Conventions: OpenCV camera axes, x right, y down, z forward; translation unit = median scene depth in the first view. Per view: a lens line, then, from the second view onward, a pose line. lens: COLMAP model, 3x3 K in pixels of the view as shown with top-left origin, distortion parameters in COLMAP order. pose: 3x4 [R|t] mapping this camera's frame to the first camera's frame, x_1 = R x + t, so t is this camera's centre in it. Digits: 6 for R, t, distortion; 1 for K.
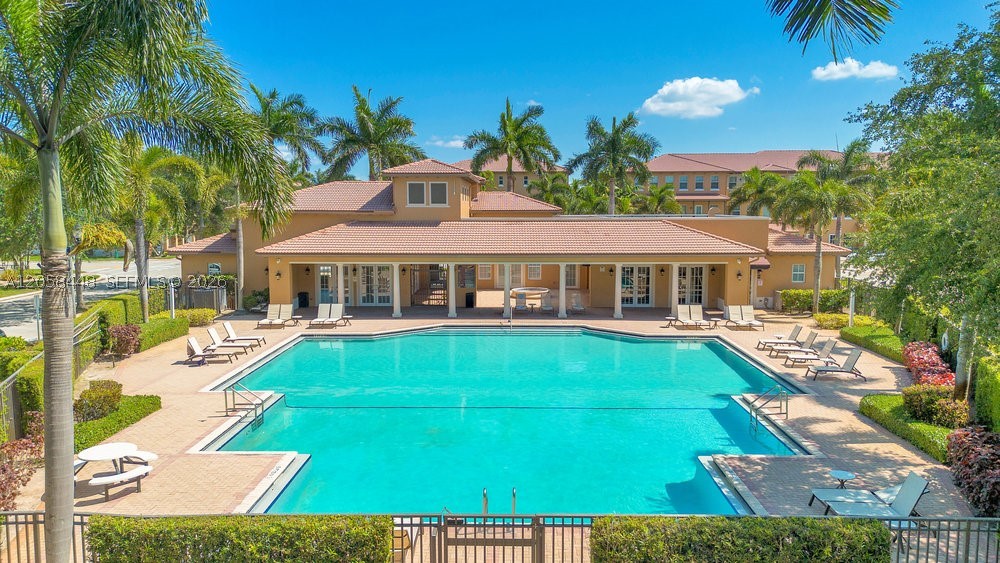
lens RADIAL K [[728.5, 0, 498.2], [0, 728.5, 283.1], [0, 0, 1]] dist [0.023655, -0.007568]
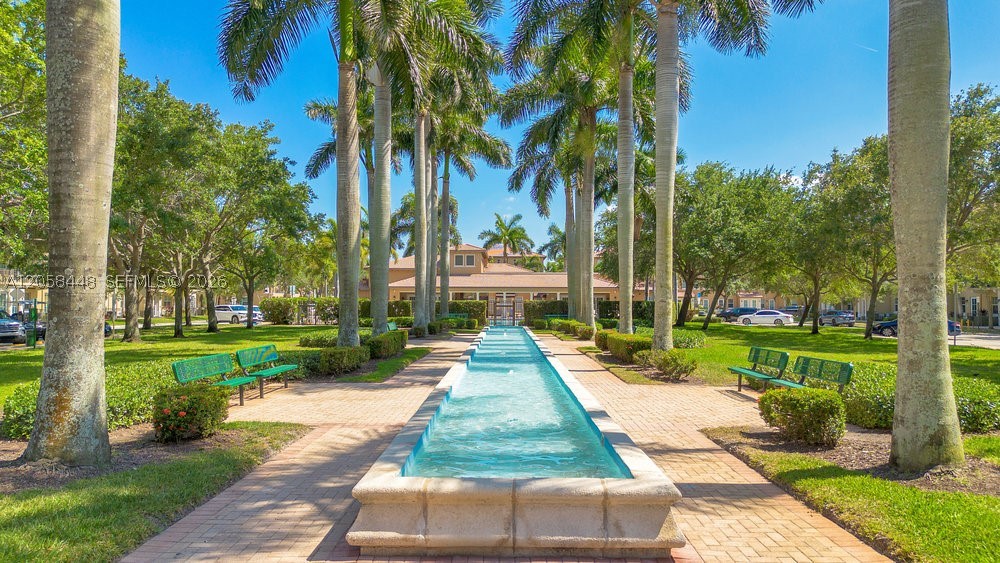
lens RADIAL K [[728.5, 0, 502.3], [0, 728.5, 283.7], [0, 0, 1]] dist [0.023655, -0.007568]
pose [[0.999674, 0.008021, 0.024258, -0.030923], [-0.004718, 0.991068, -0.133275, 0.146156], [-0.025111, 0.133117, 0.990782, -0.684883]]
